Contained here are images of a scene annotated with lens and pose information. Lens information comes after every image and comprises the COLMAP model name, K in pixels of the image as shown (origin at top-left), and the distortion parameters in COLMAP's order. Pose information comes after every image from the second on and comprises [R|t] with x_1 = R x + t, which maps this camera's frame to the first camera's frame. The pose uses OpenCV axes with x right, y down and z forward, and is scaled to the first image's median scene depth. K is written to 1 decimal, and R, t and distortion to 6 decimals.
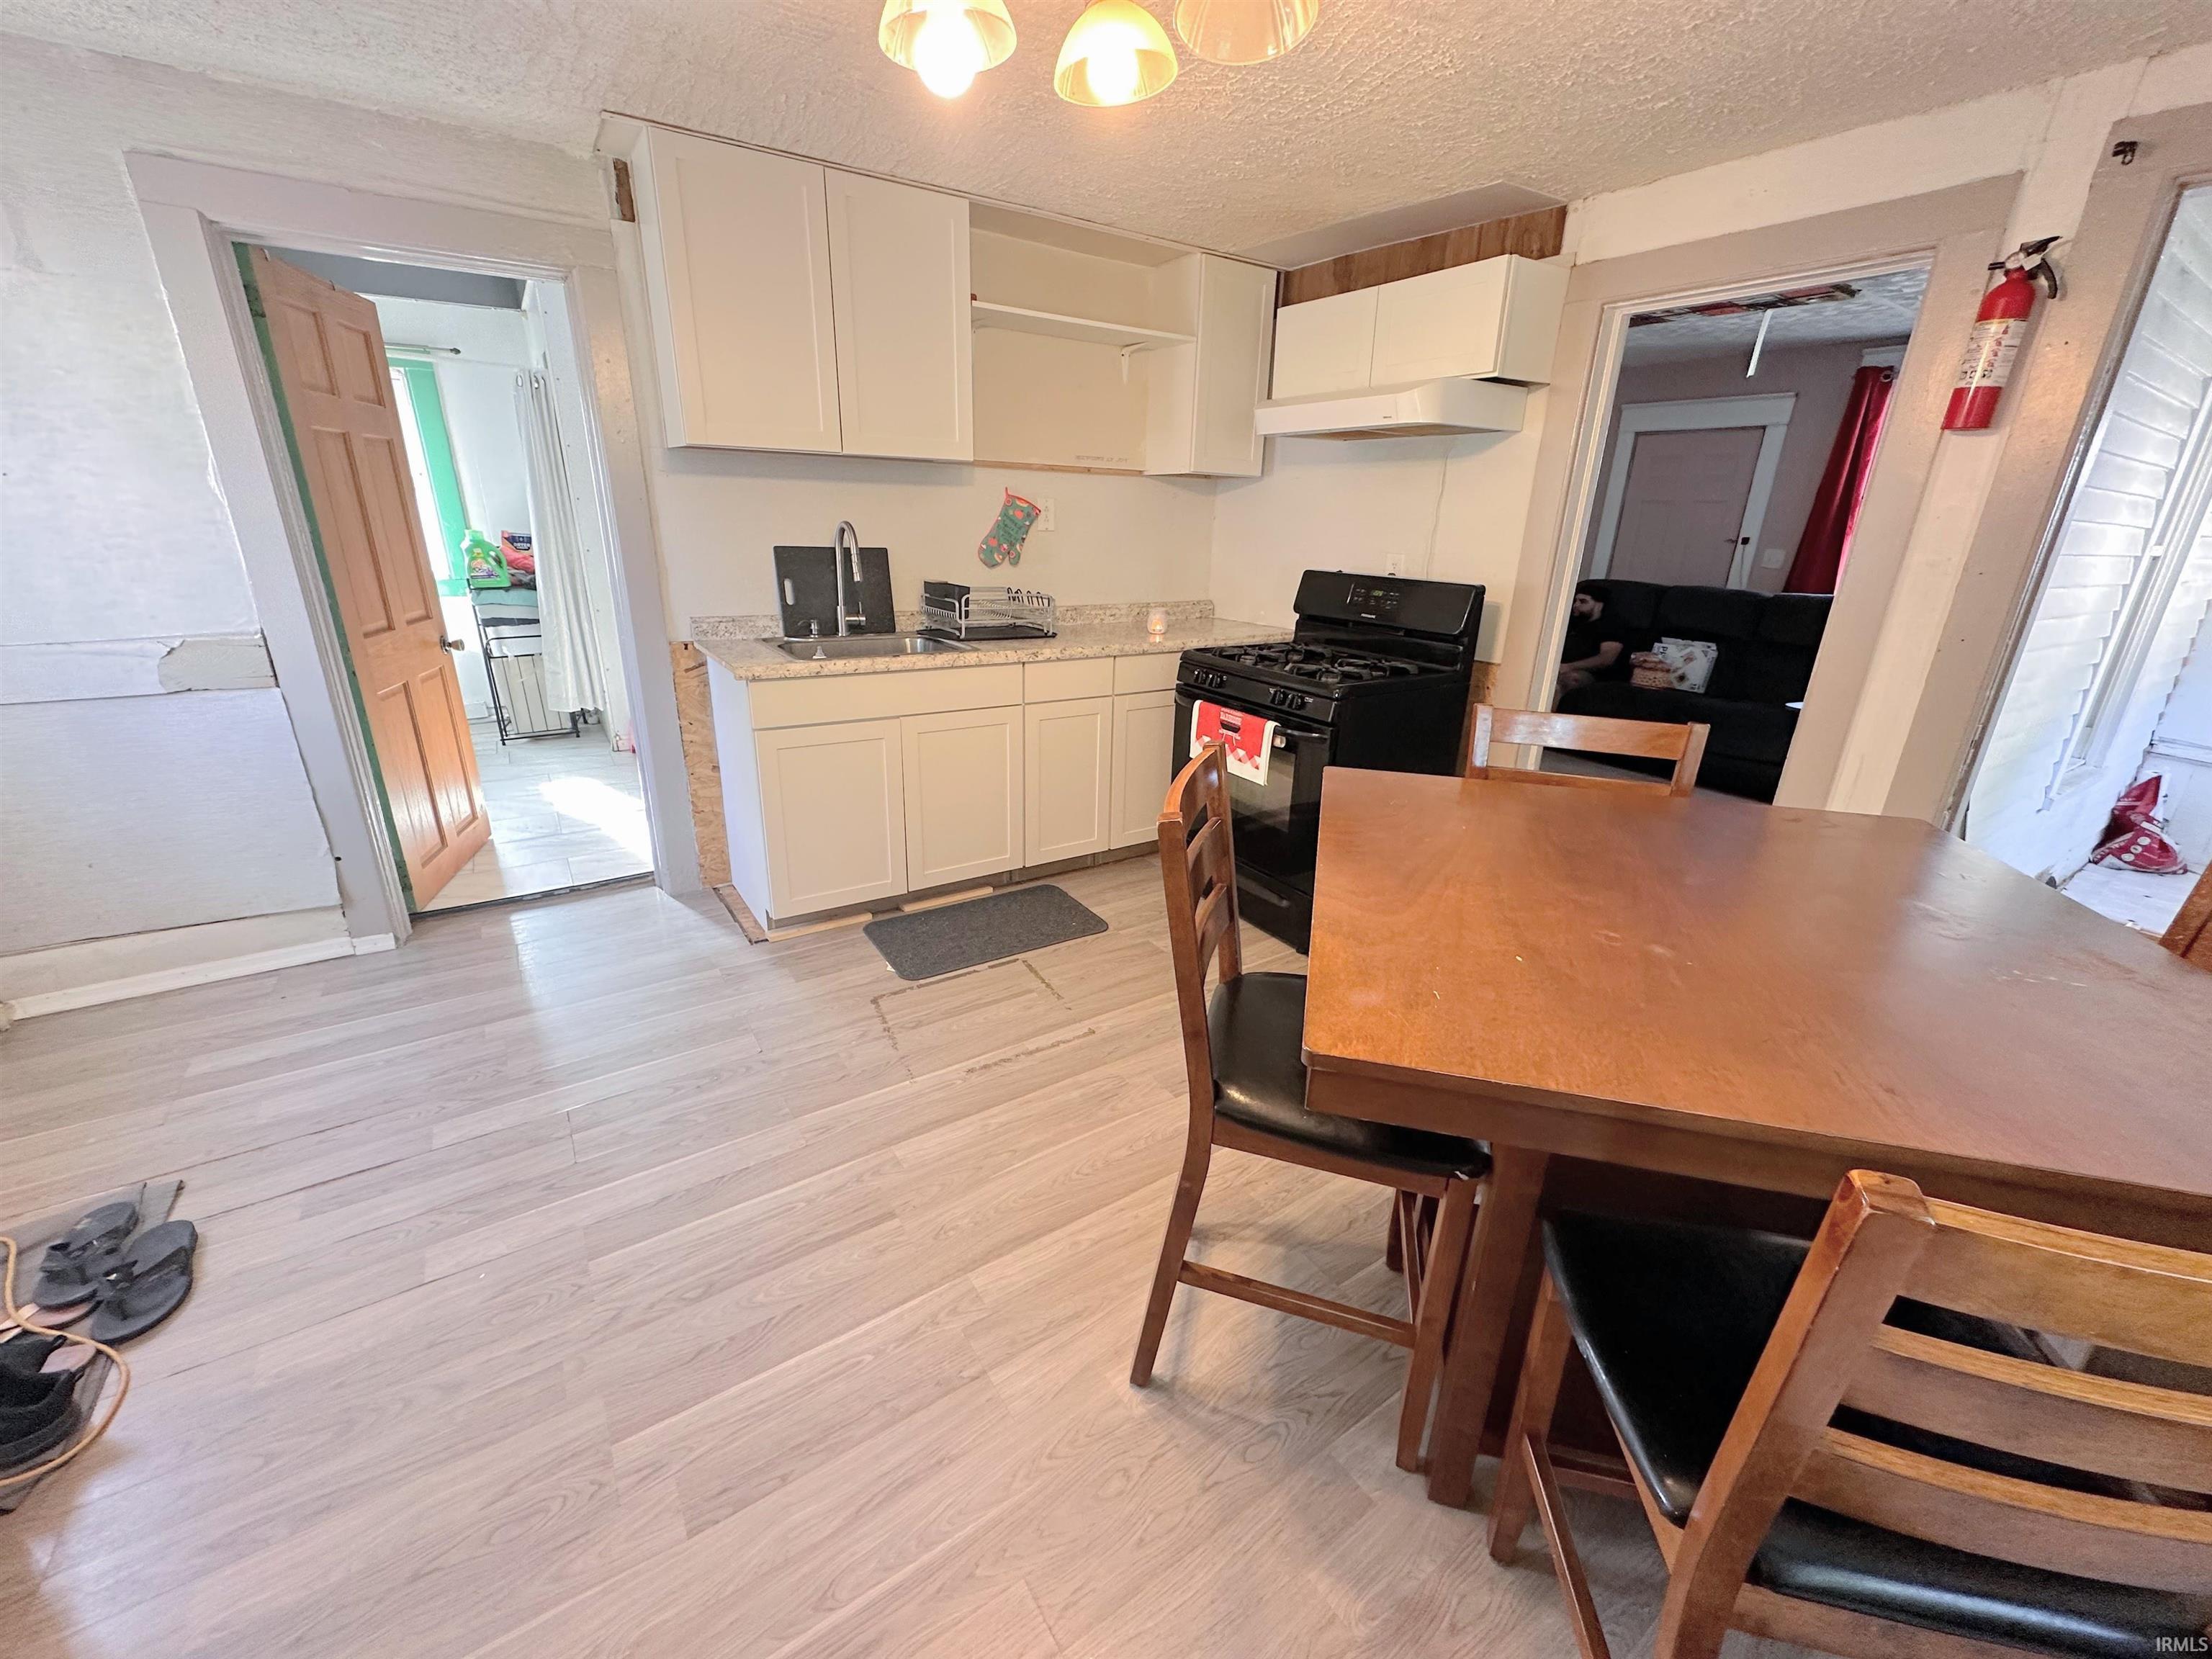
lens RADIAL K [[882.1, 0, 1104.4], [0, 882.1, 826.9], [0, 0, 1]] dist [0.001915, 0.000398]
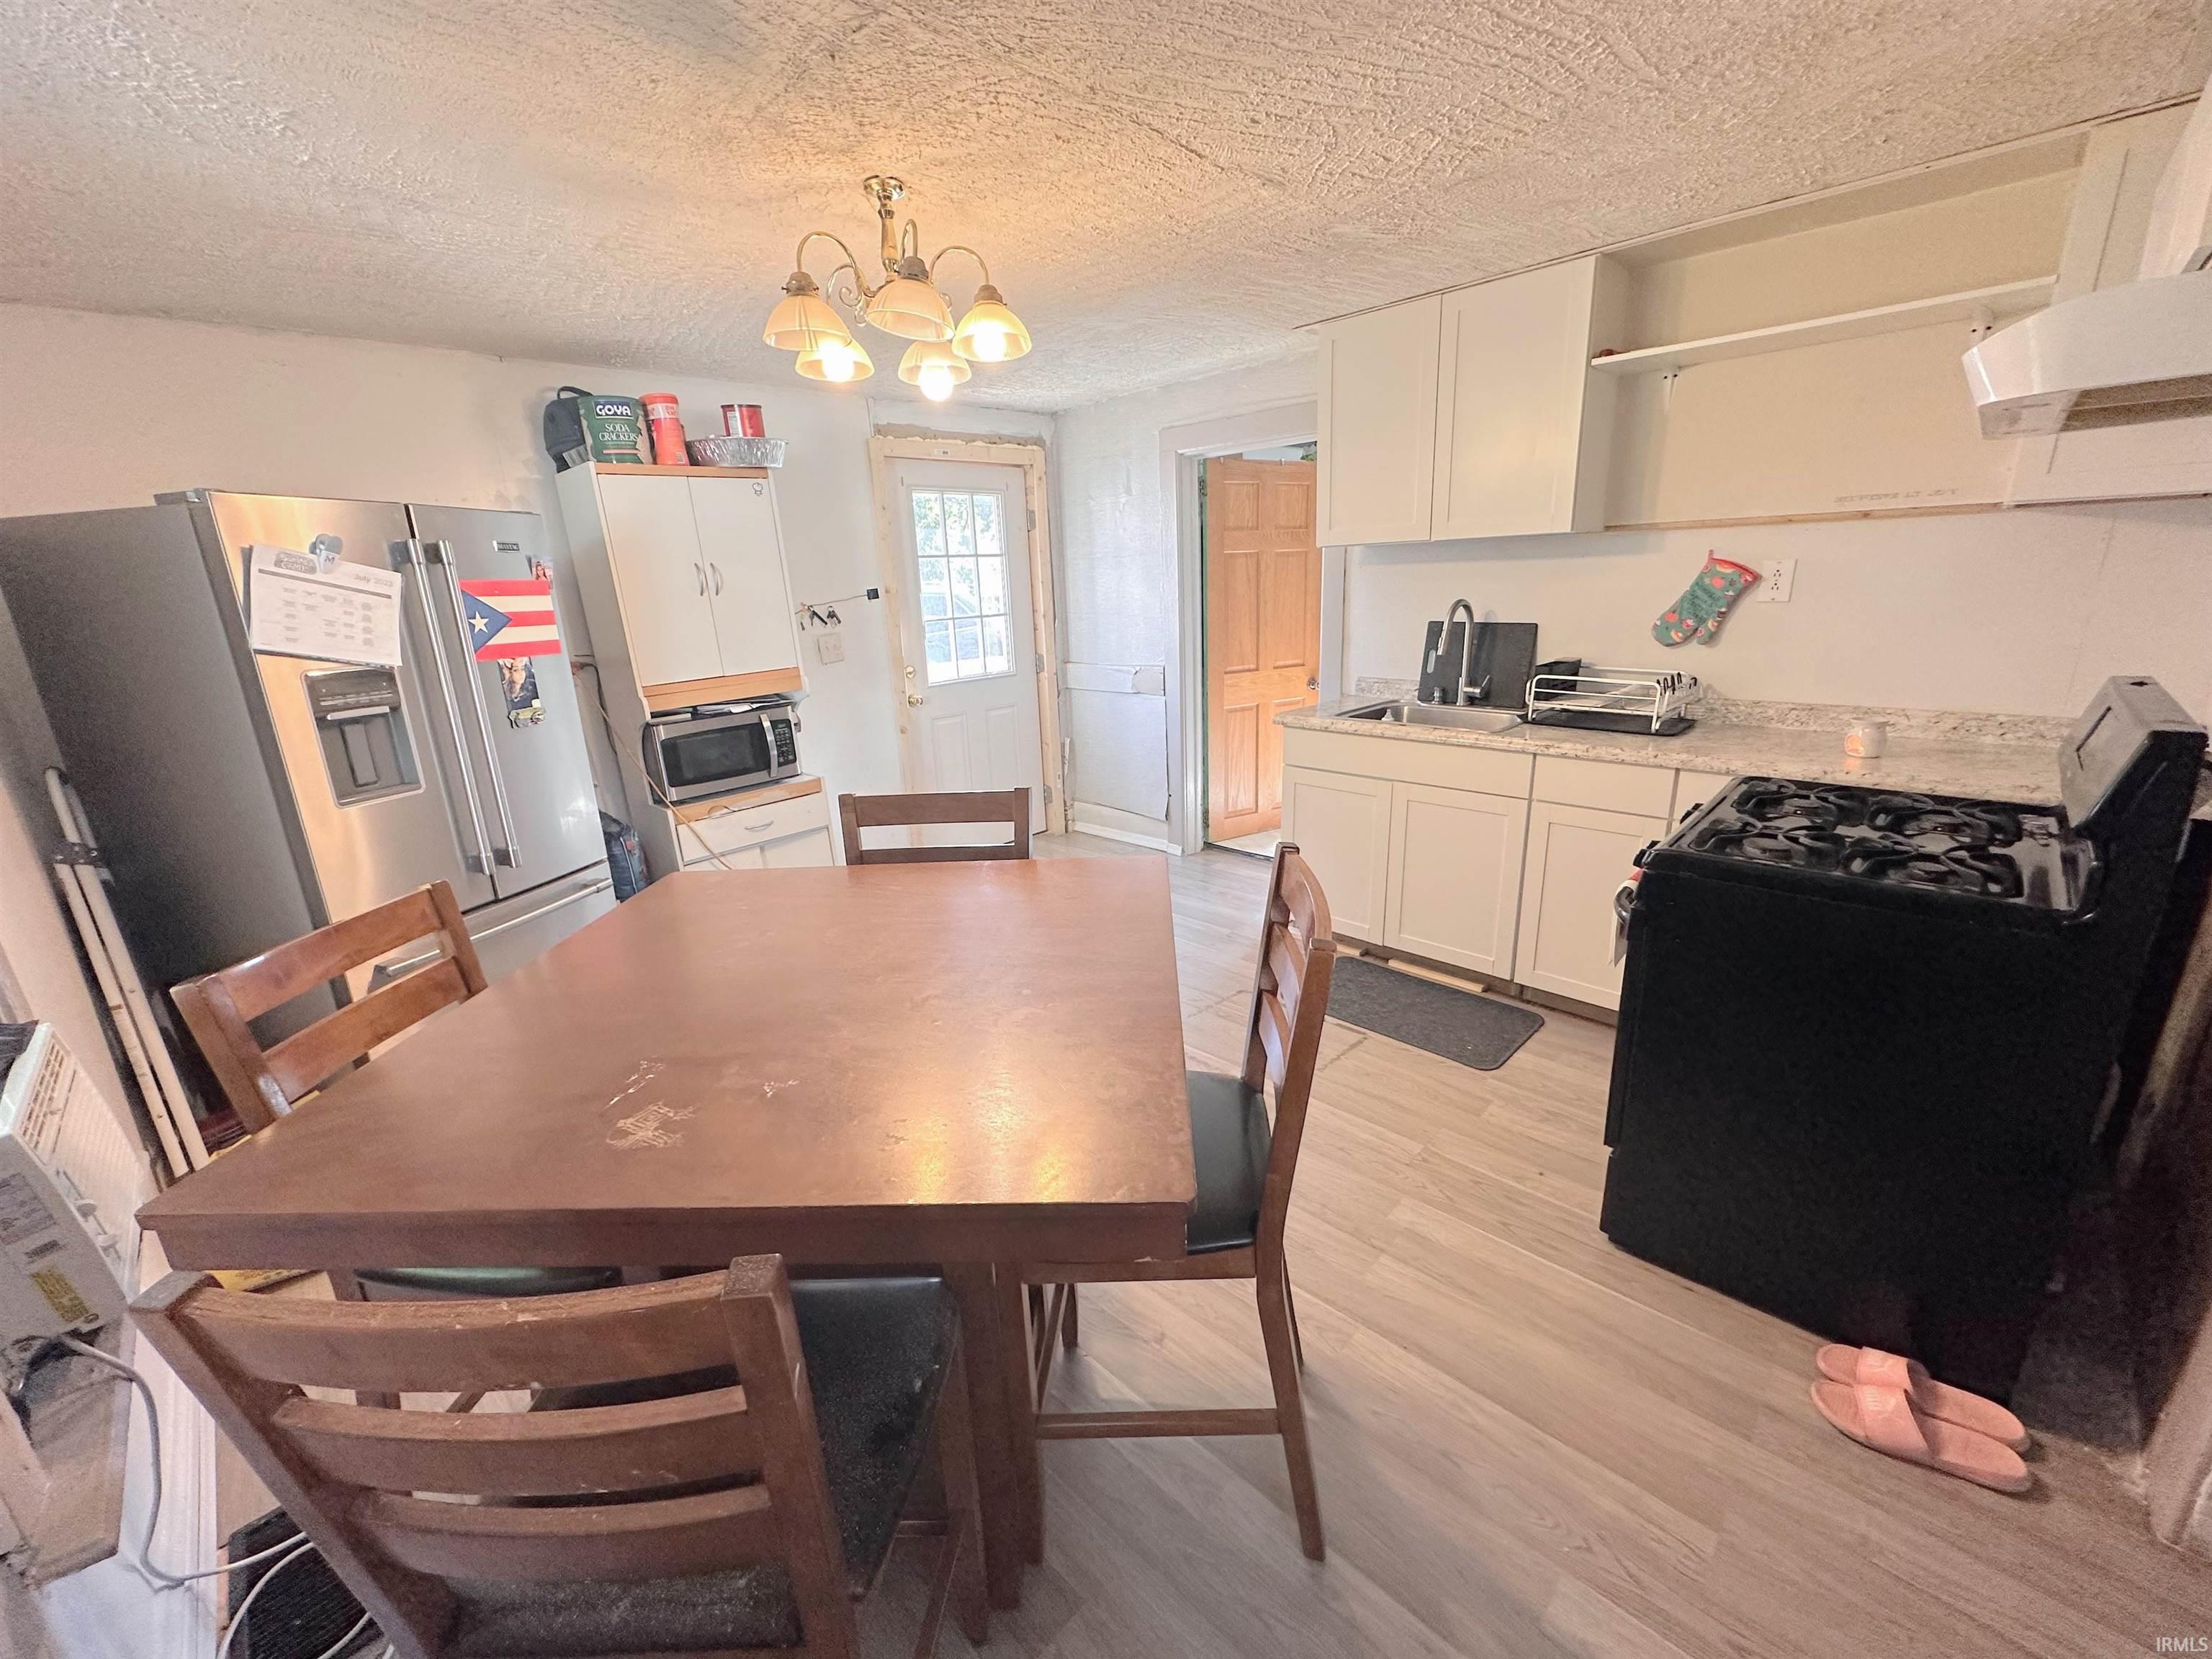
lens RADIAL K [[882.1, 0, 1104.4], [0, 882.1, 830.1], [0, 0, 1]] dist [0.001915, 0.000398]
pose [[0.206508, 0.236803, -0.949357, 0.650814], [-0.287910, 0.942021, 0.172346, -0.136044], [0.935127, 0.237739, 0.262713, 0.364552]]
